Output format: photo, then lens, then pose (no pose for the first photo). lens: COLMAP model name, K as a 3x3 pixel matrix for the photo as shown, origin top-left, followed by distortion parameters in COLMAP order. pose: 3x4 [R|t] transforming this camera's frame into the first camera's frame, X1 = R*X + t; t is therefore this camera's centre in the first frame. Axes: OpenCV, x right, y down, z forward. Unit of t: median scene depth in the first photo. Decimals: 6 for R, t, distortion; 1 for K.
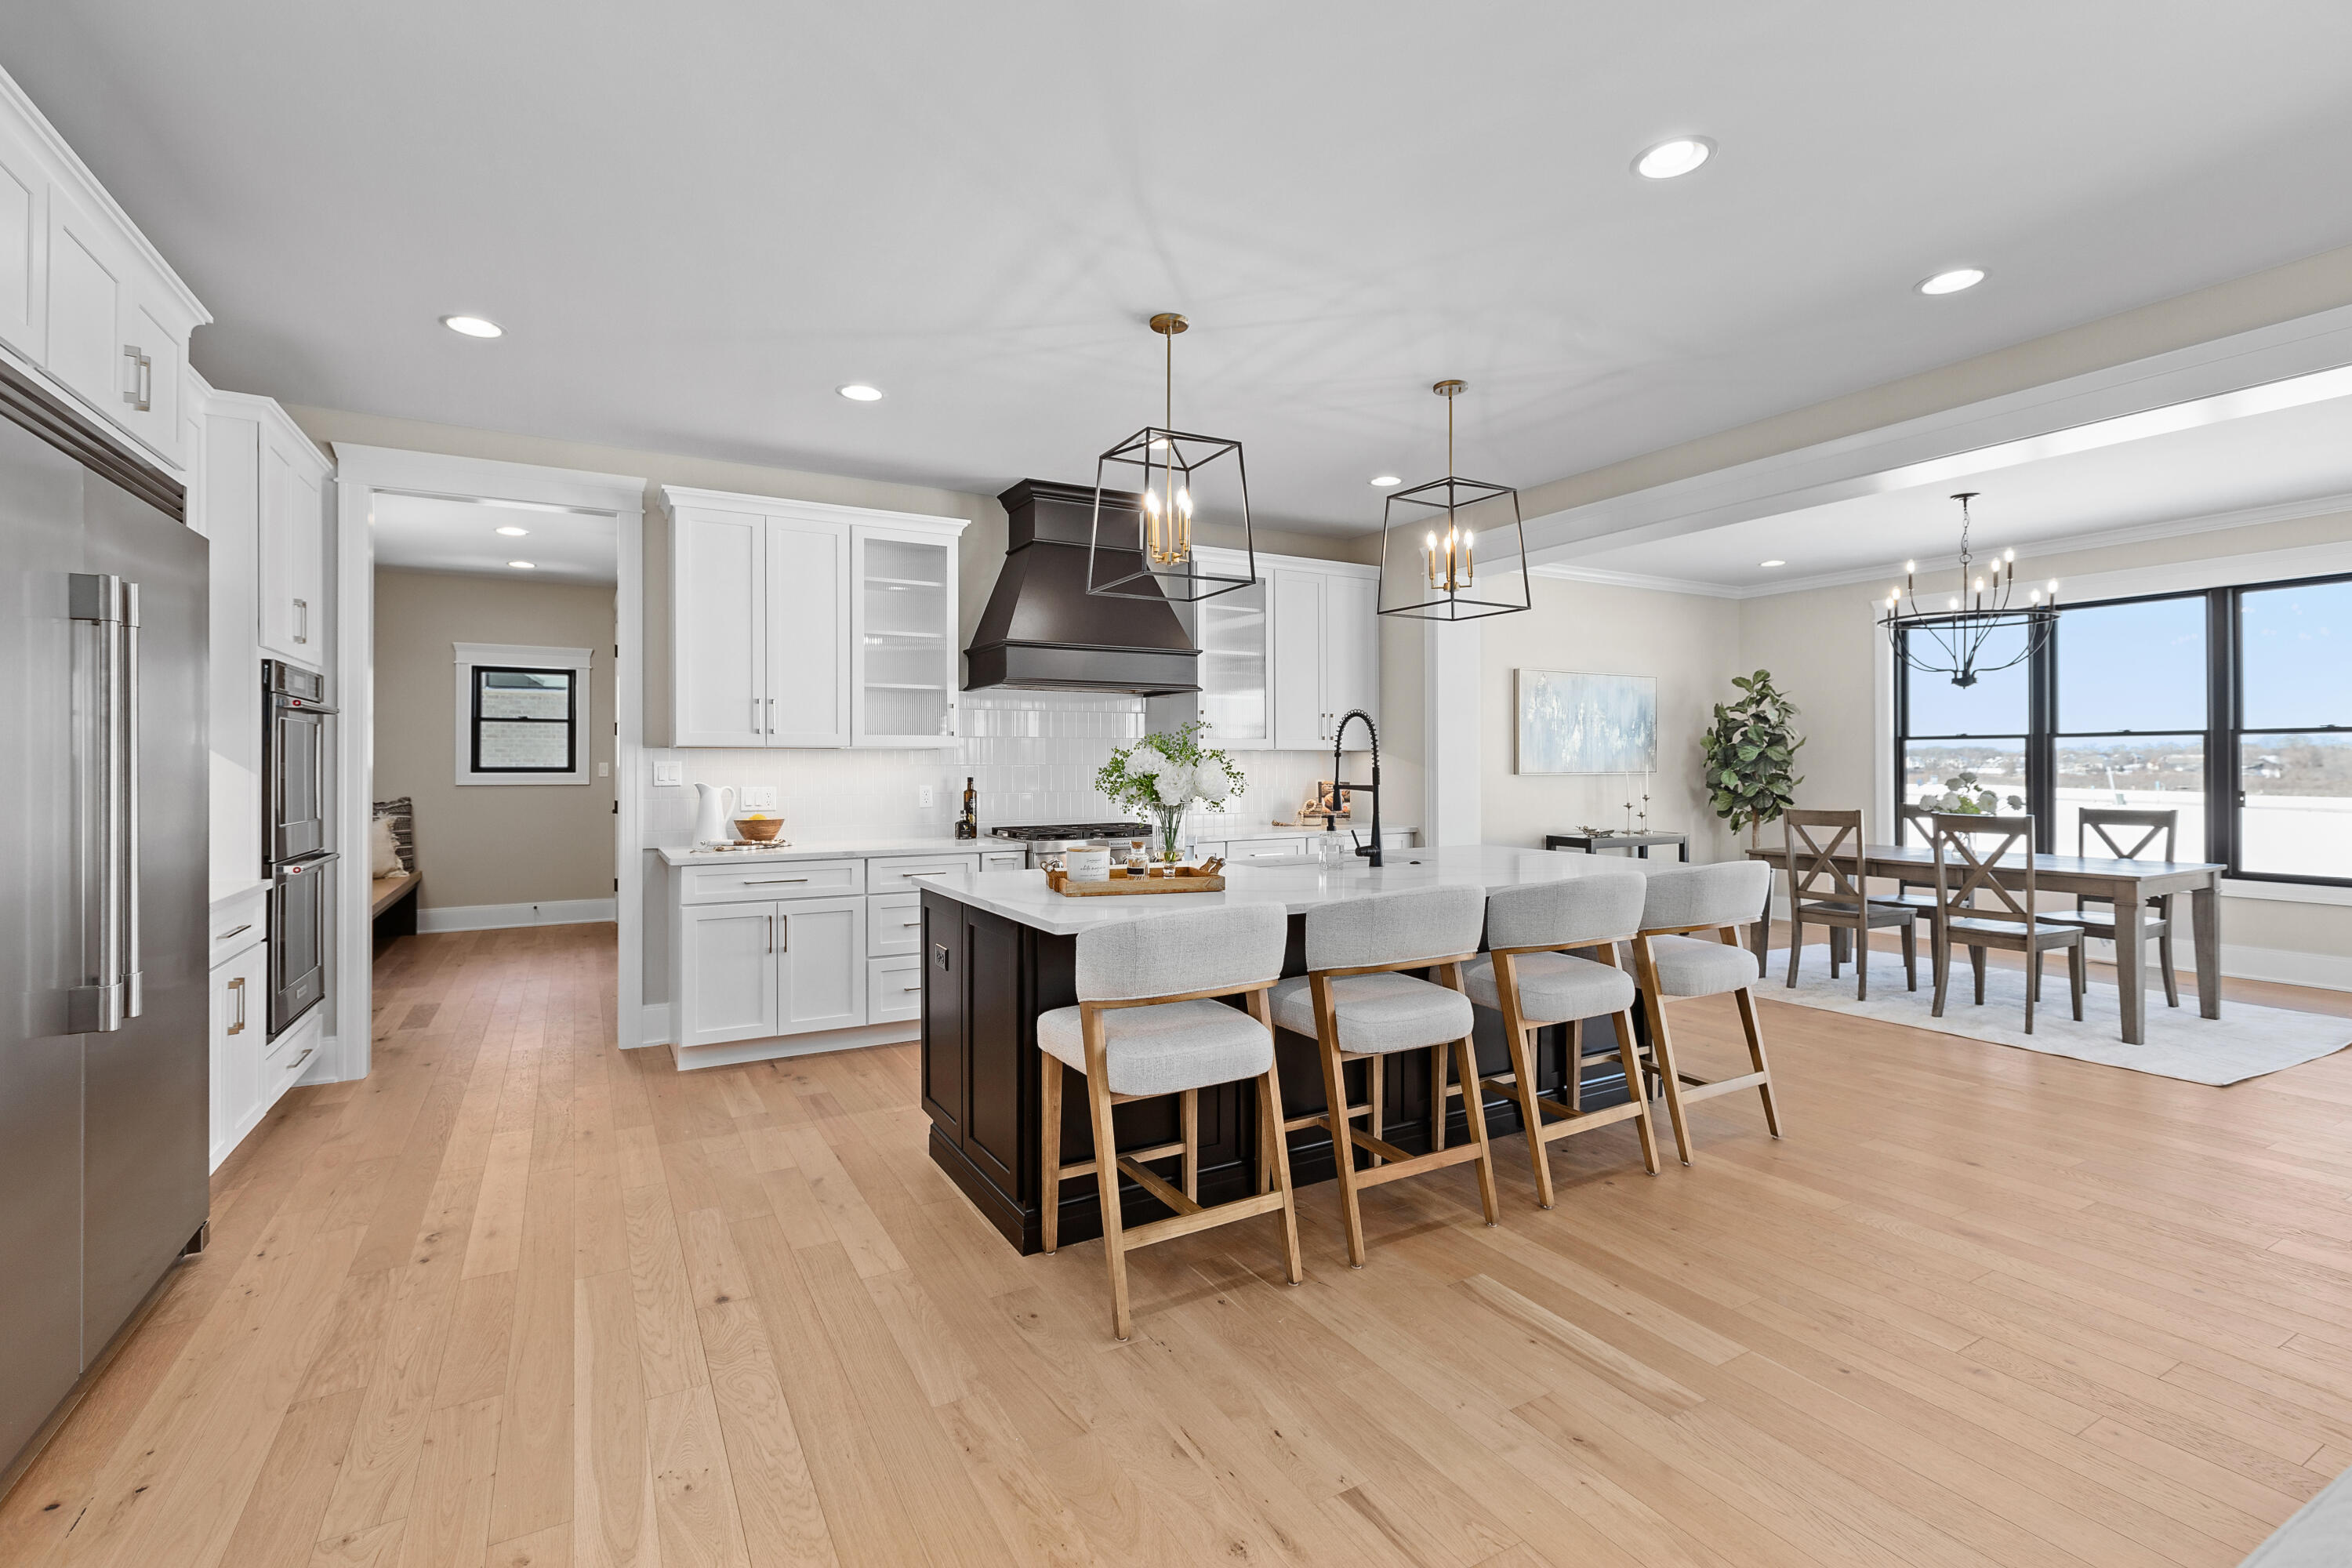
lens RADIAL K [[1081.0, 0, 1174.7], [0, 1081.0, 759.3], [0, 0, 1]] dist [-0.003722, -0.000104]
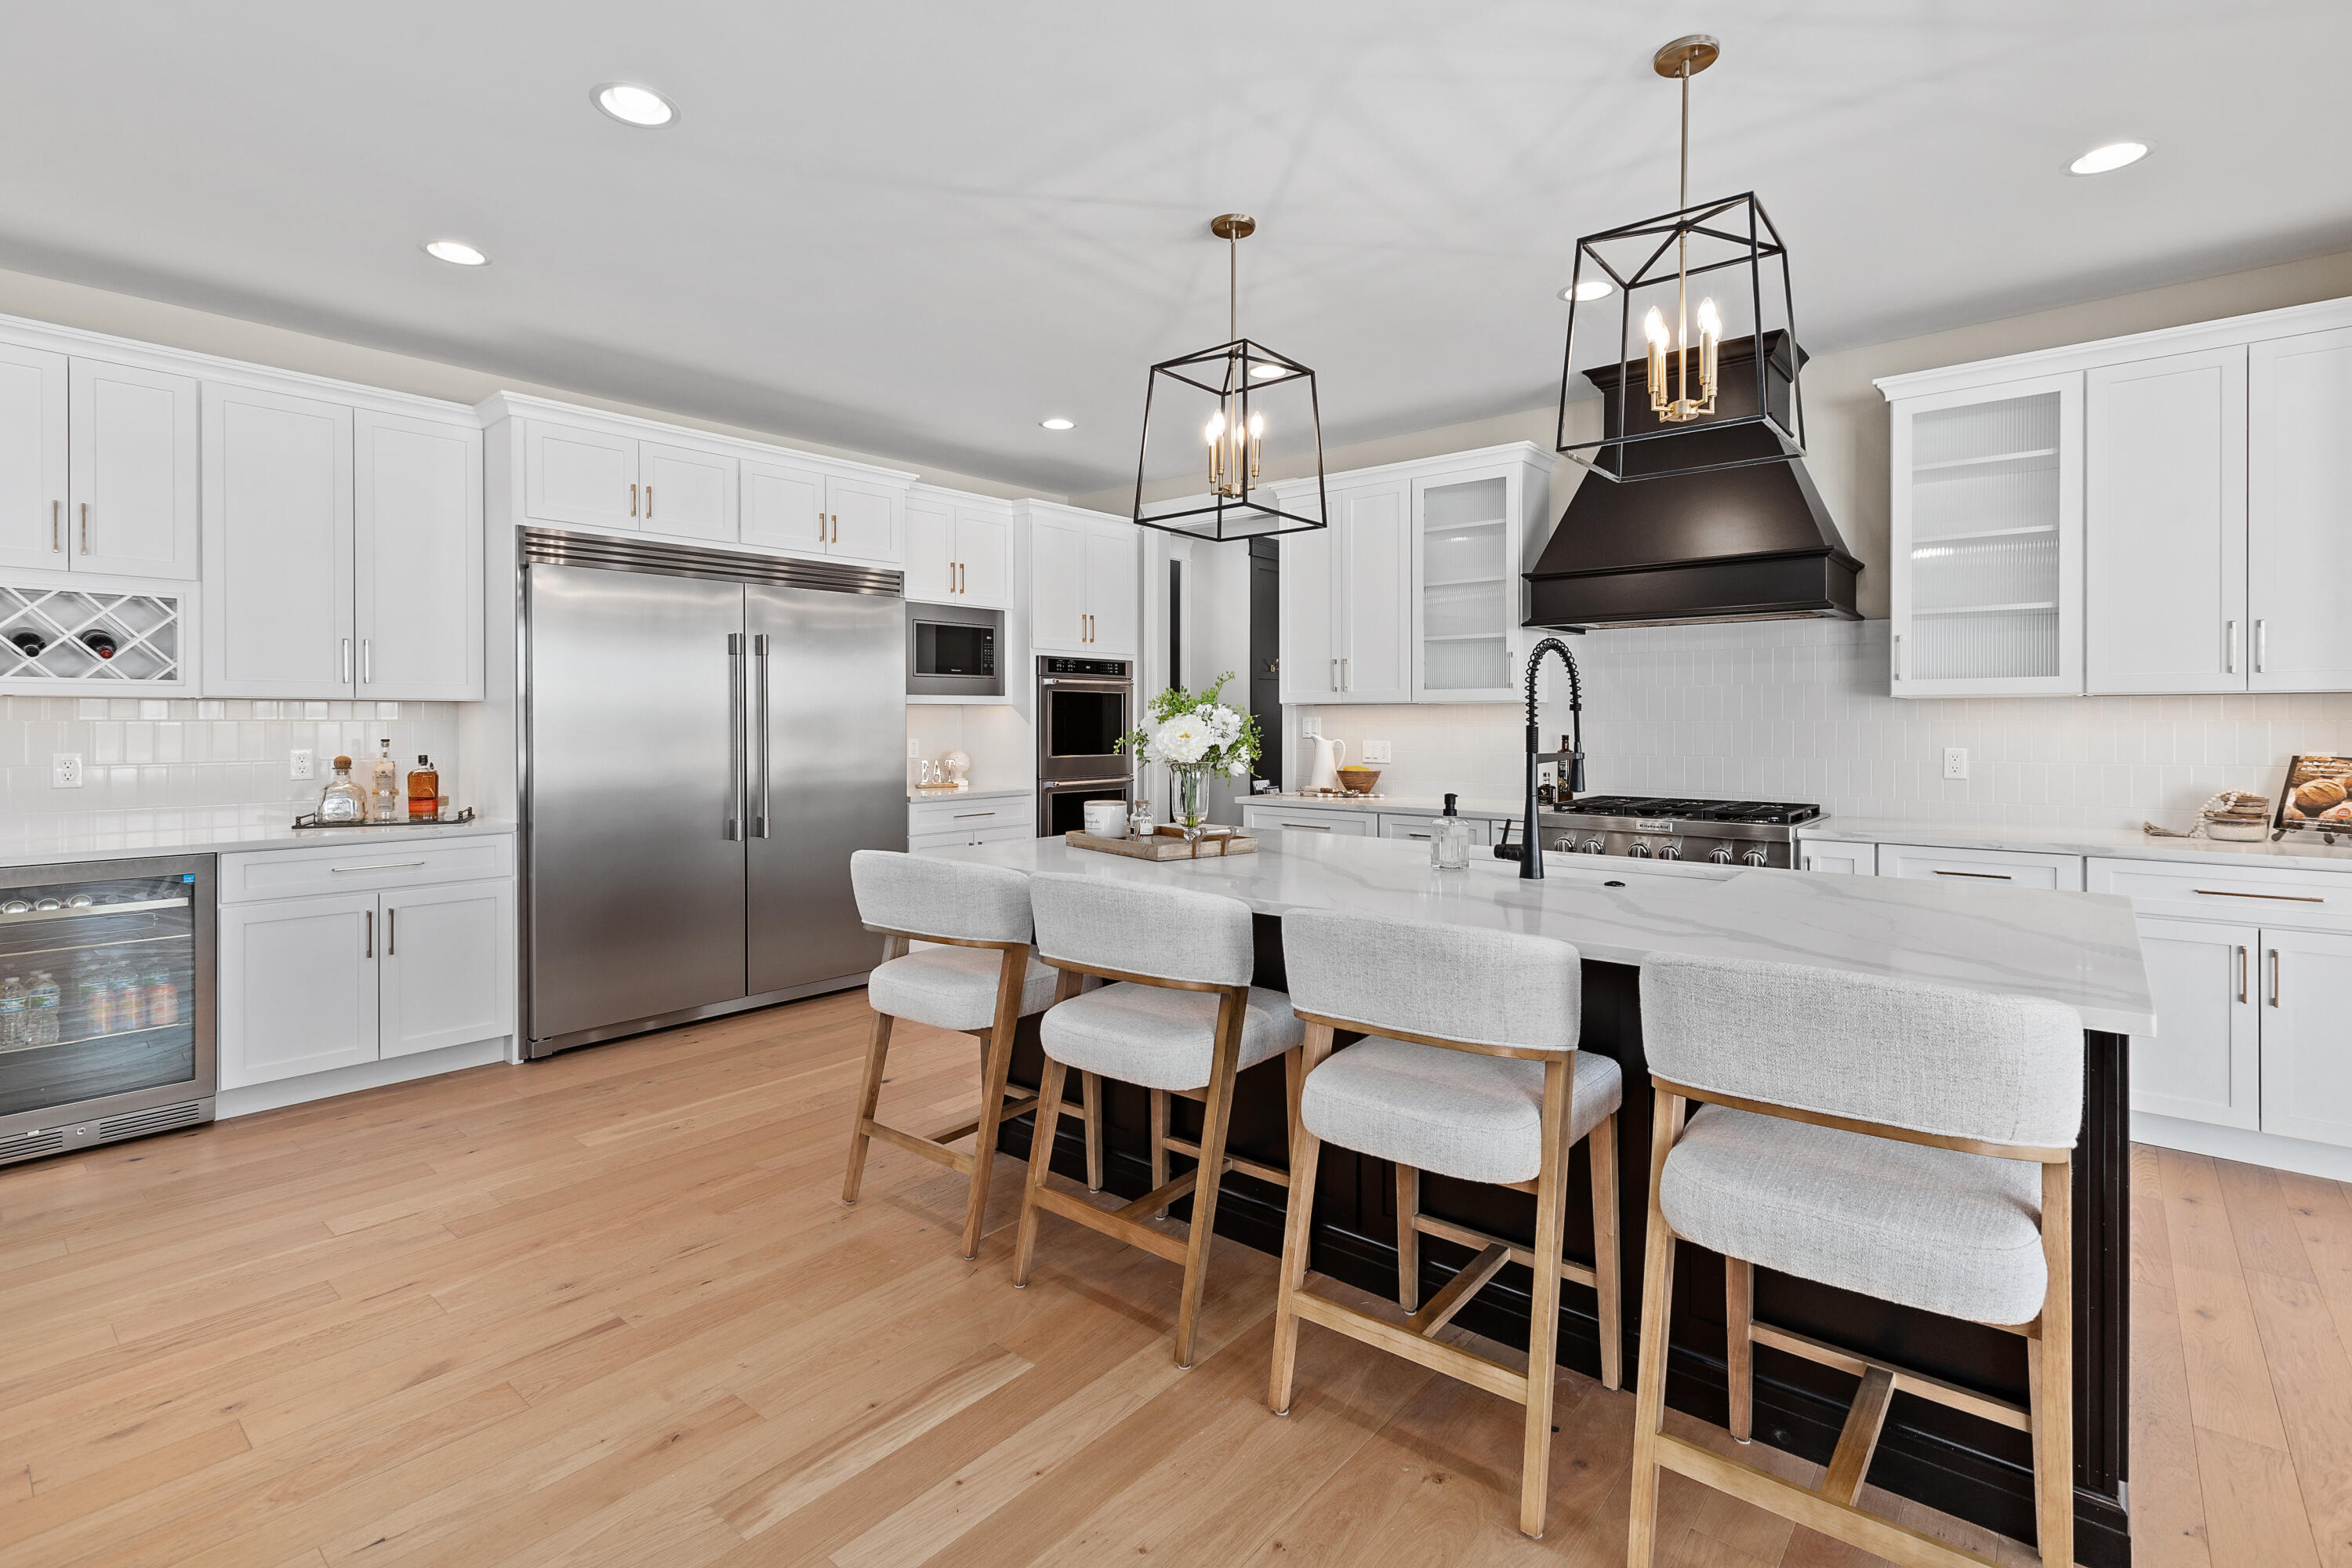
lens RADIAL K [[1081.0, 0, 1132.5], [0, 1081.0, 719.3], [0, 0, 1]] dist [-0.003722, -0.000104]
pose [[0.335768, 0.006517, -0.941922, 0.967540], [-0.002794, 0.999979, 0.005923, -0.001243], [0.941941, 0.000643, 0.335779, 0.738770]]
